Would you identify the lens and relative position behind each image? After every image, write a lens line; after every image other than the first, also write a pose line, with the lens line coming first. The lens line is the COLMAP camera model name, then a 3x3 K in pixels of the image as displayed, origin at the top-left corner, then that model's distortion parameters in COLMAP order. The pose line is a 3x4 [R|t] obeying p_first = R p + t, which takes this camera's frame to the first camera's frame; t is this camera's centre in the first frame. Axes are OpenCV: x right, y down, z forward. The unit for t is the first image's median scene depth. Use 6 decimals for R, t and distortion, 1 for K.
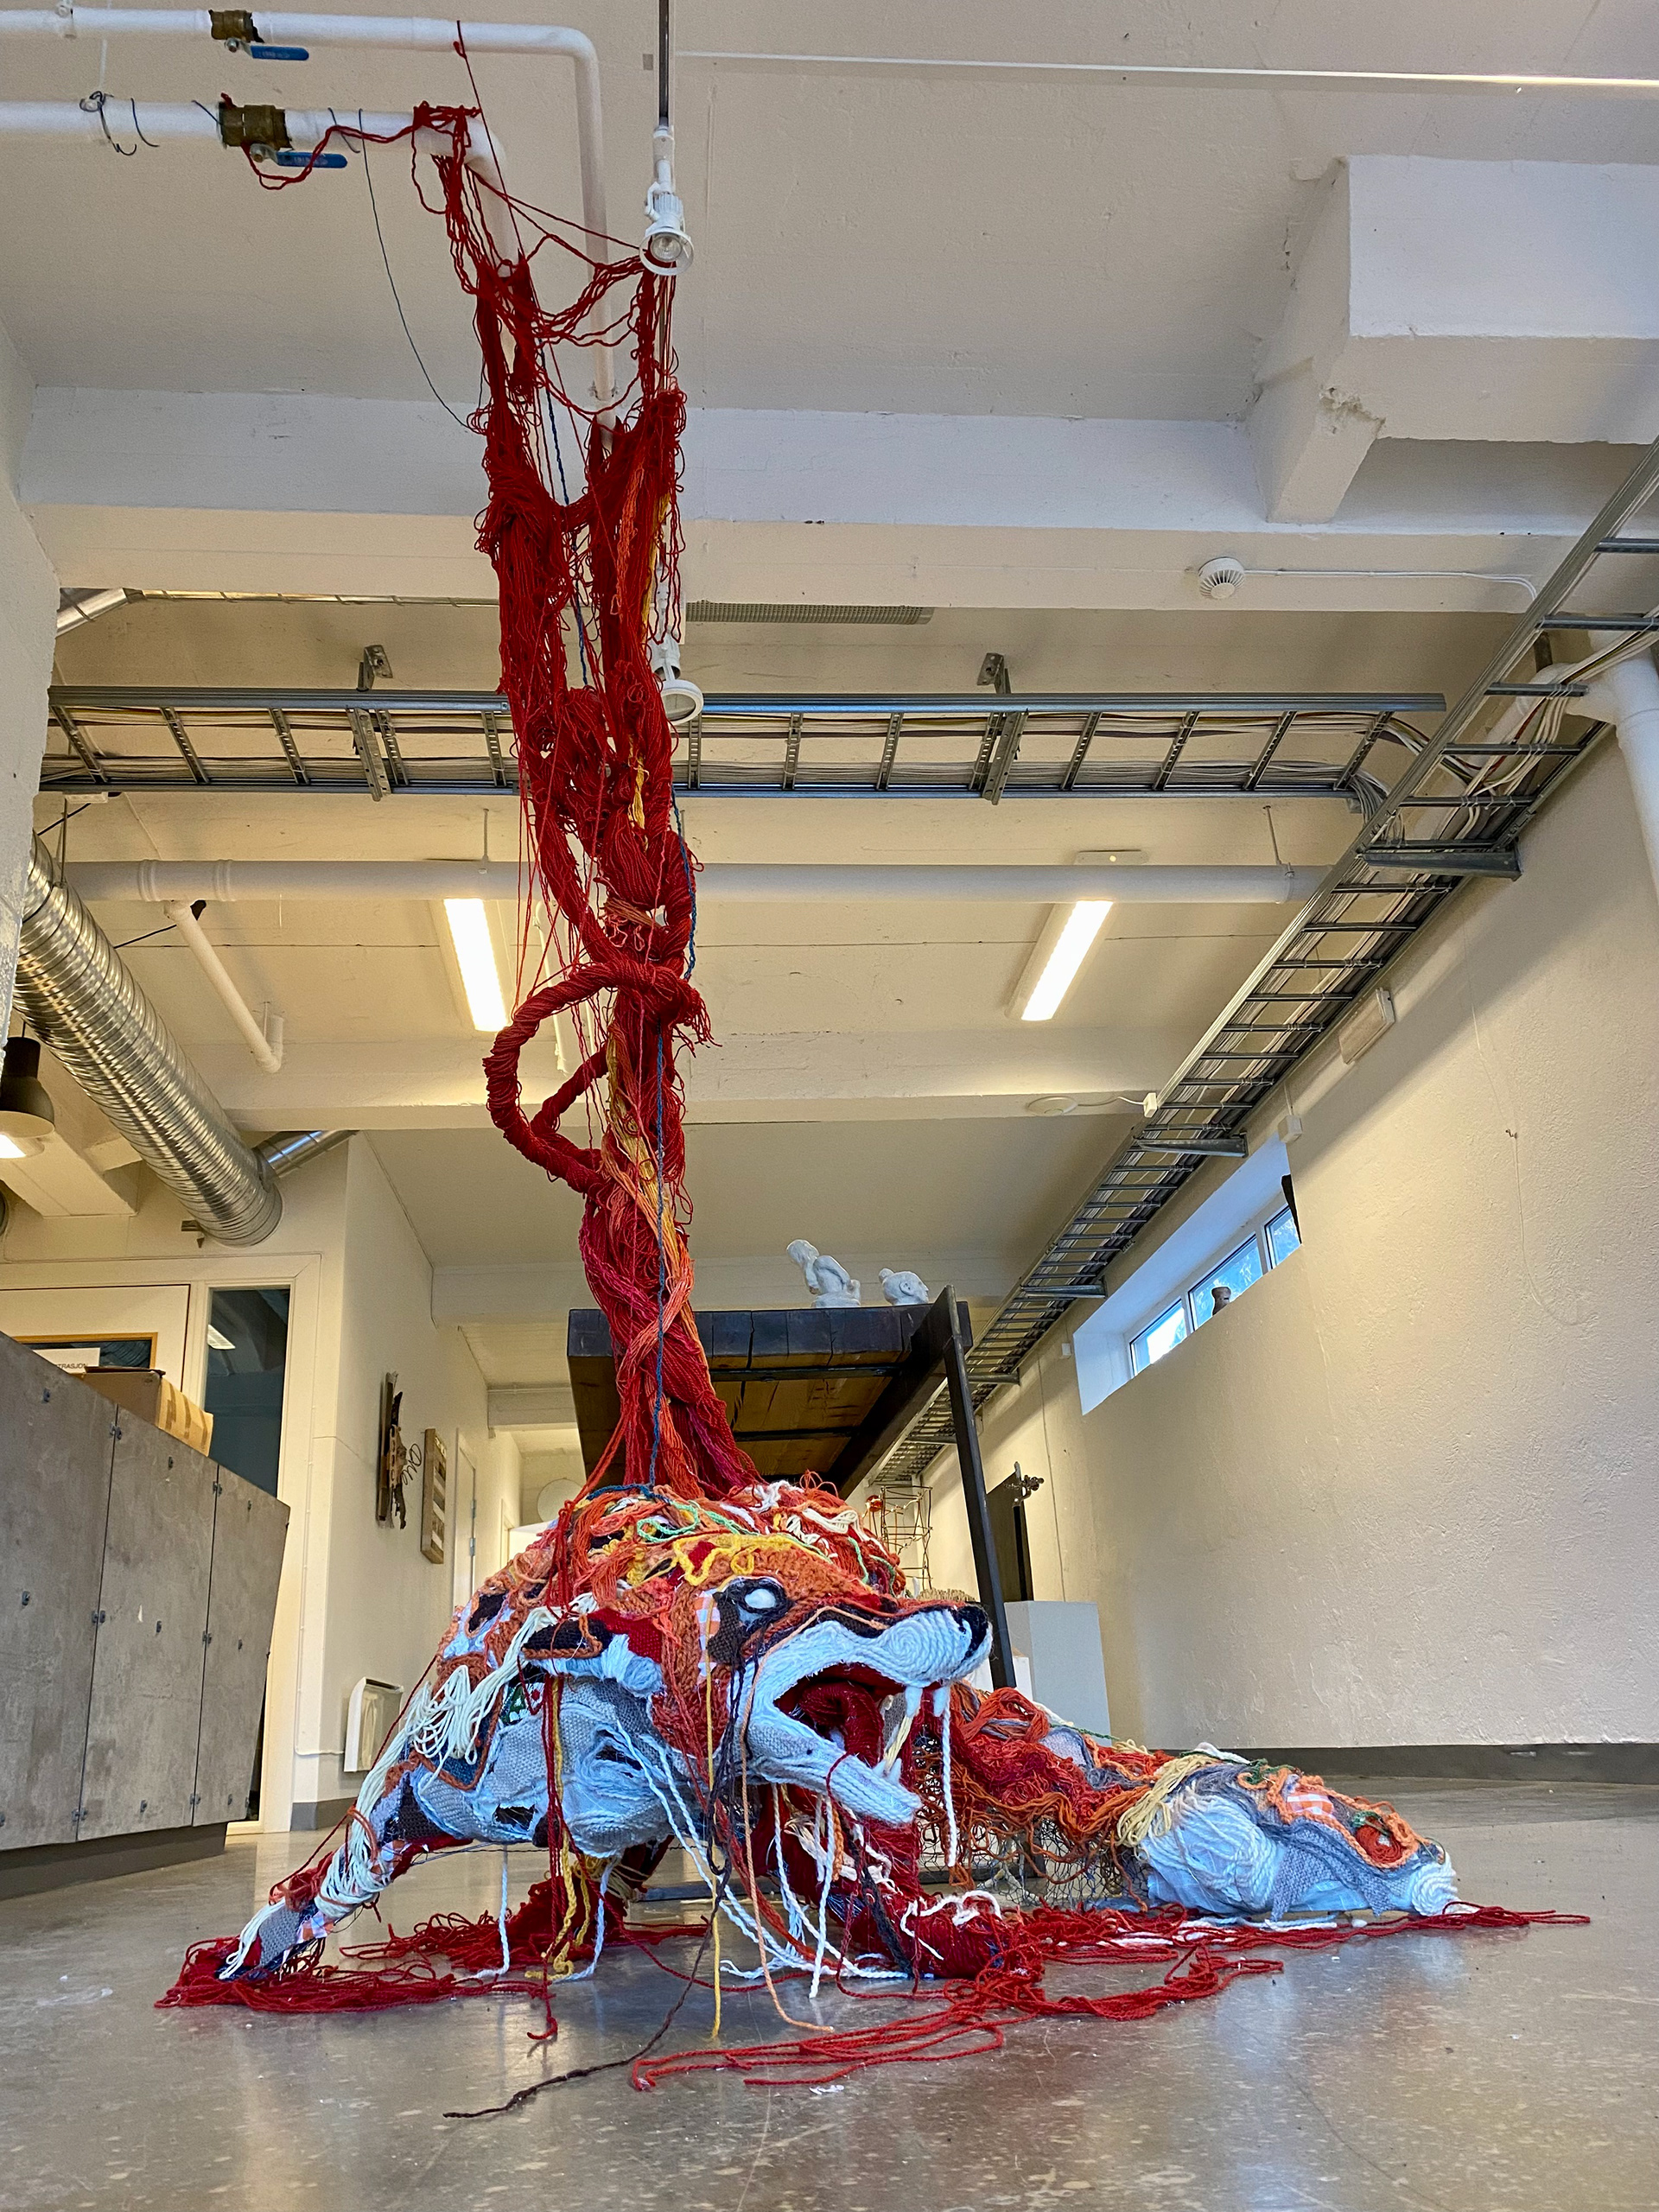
lens RADIAL K [[1748.7, 0, 683.4], [0, 1748.7, 1103.4], [0, 0, 1]] dist [0.015444, -0.004119]
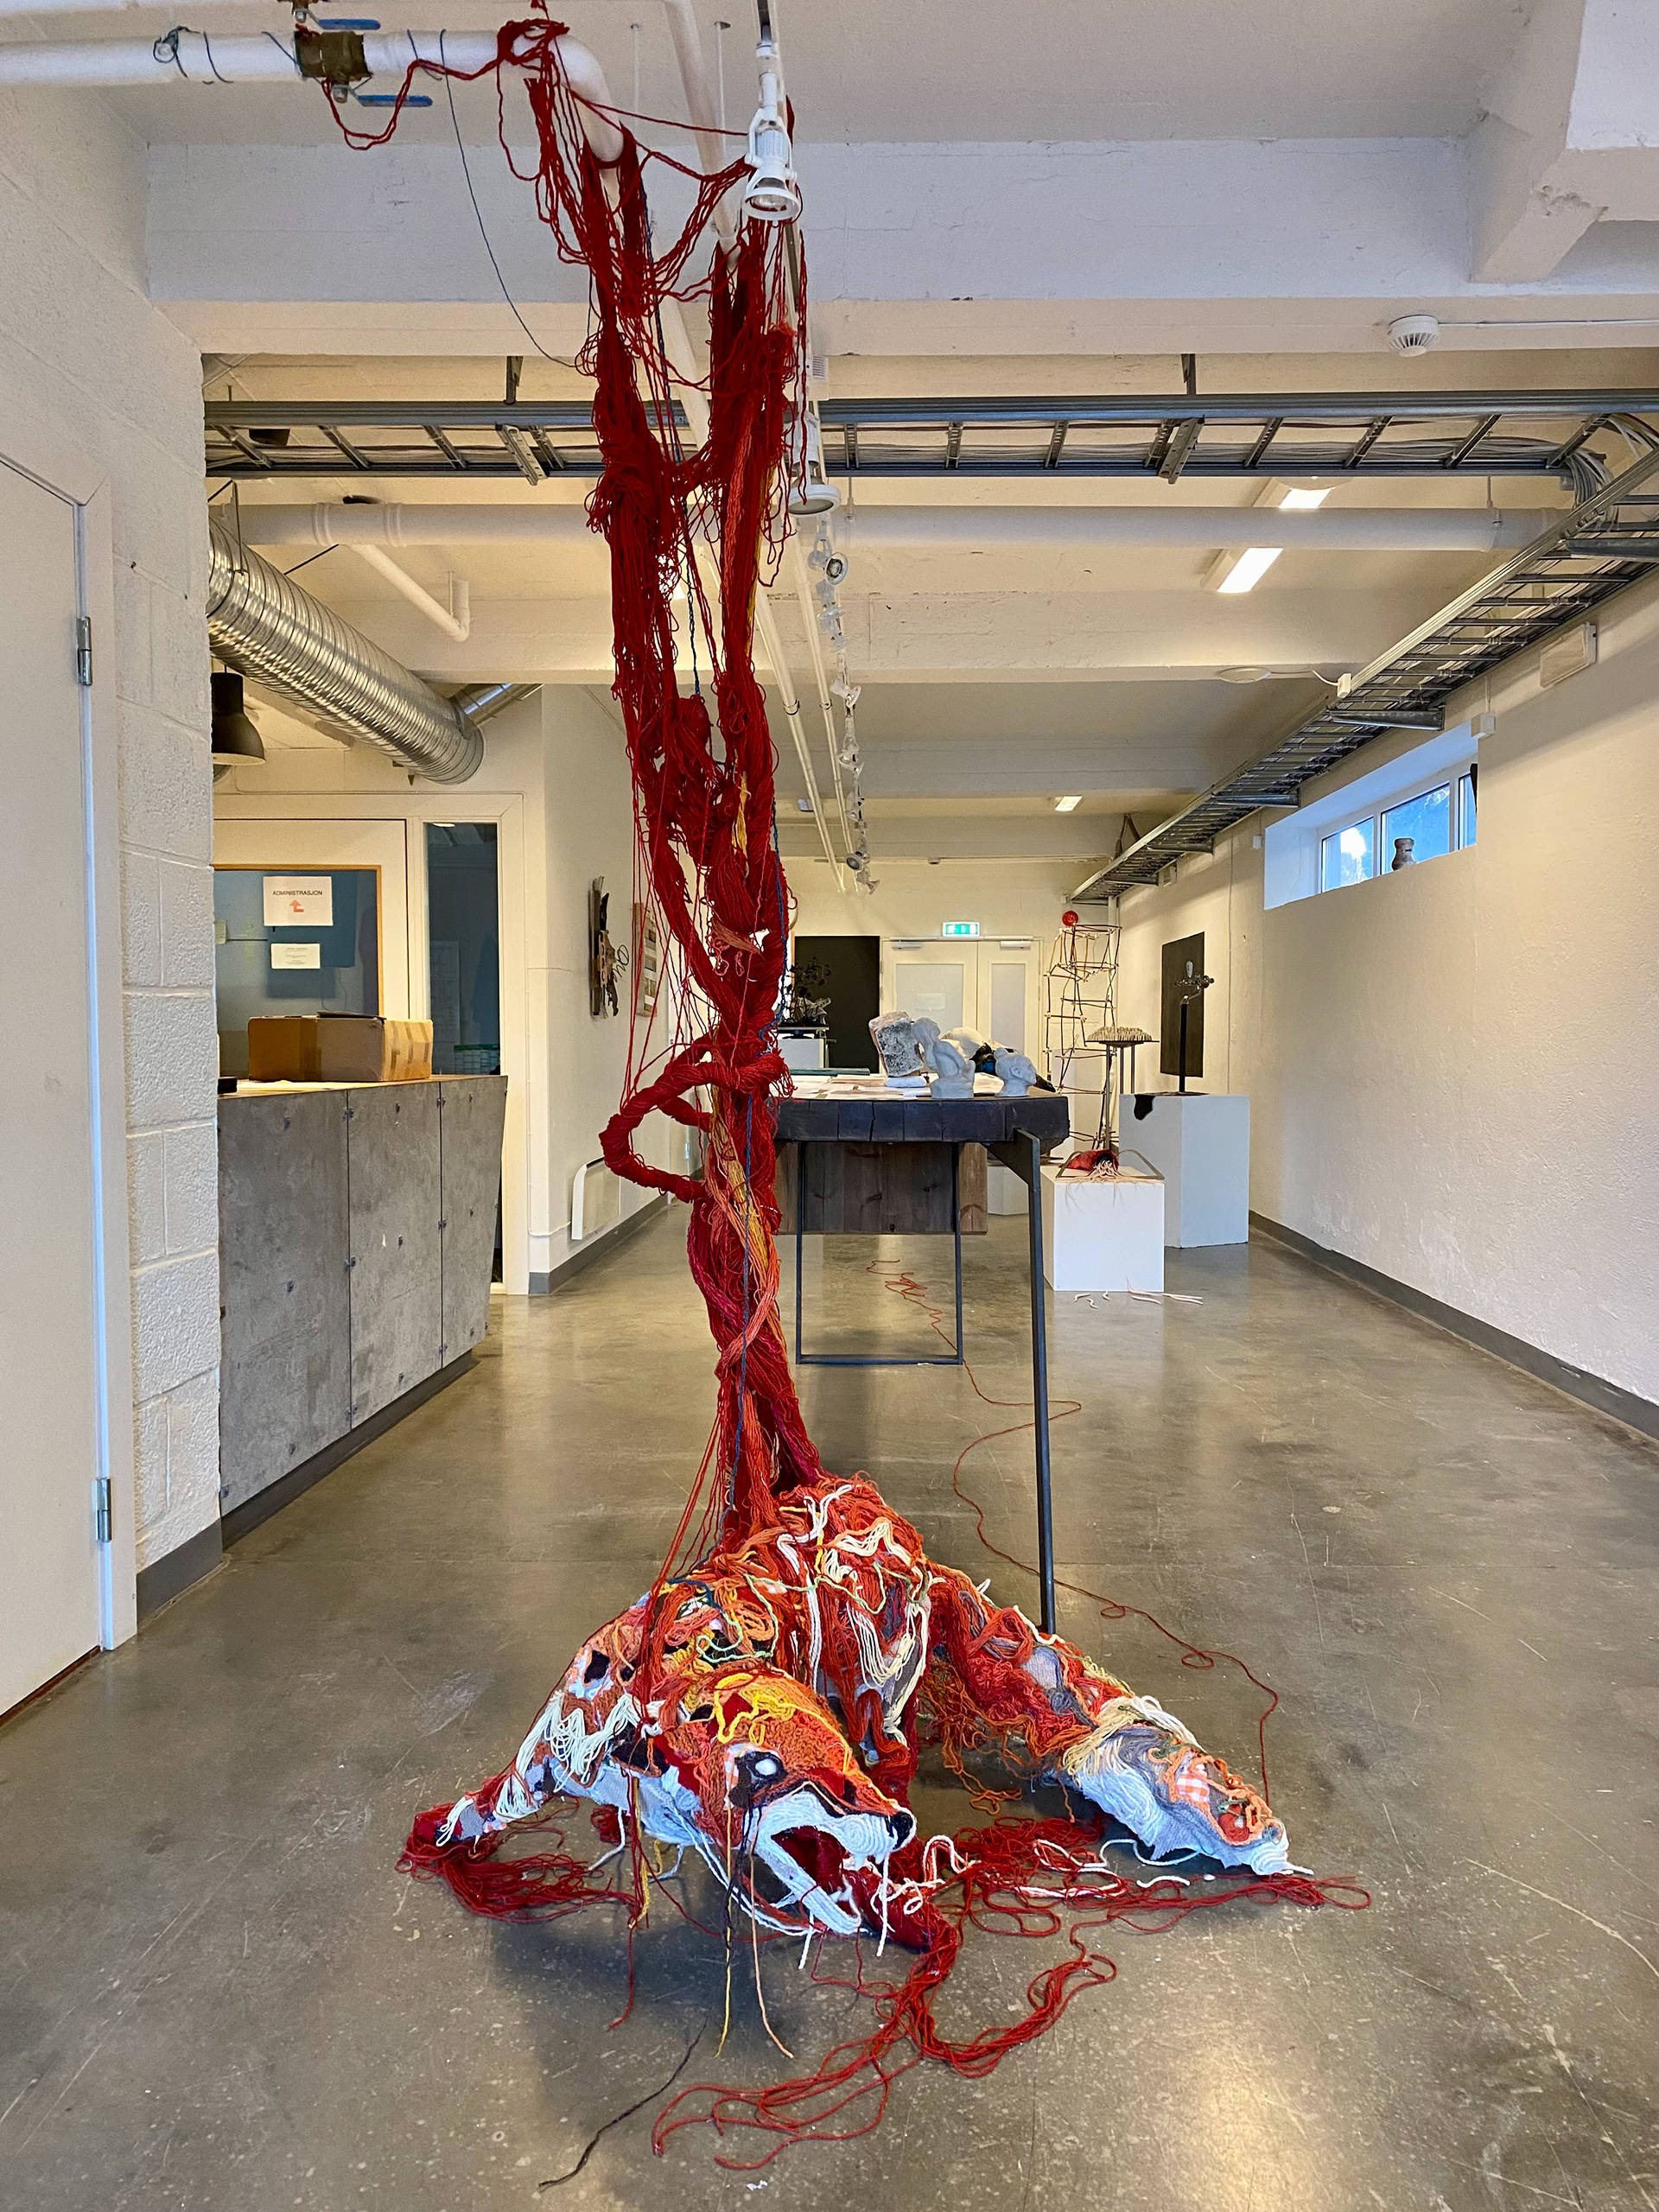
lens RADIAL K [[1748.7, 0, 683.4], [0, 1748.7, 1103.4], [0, 0, 1]] dist [0.015444, -0.004119]
pose [[0.991285, 0.026135, -0.129113, 0.077143], [0.028815, 0.913369, 0.406112, -0.420253], [0.128541, -0.406293, 0.904656, -0.054032]]
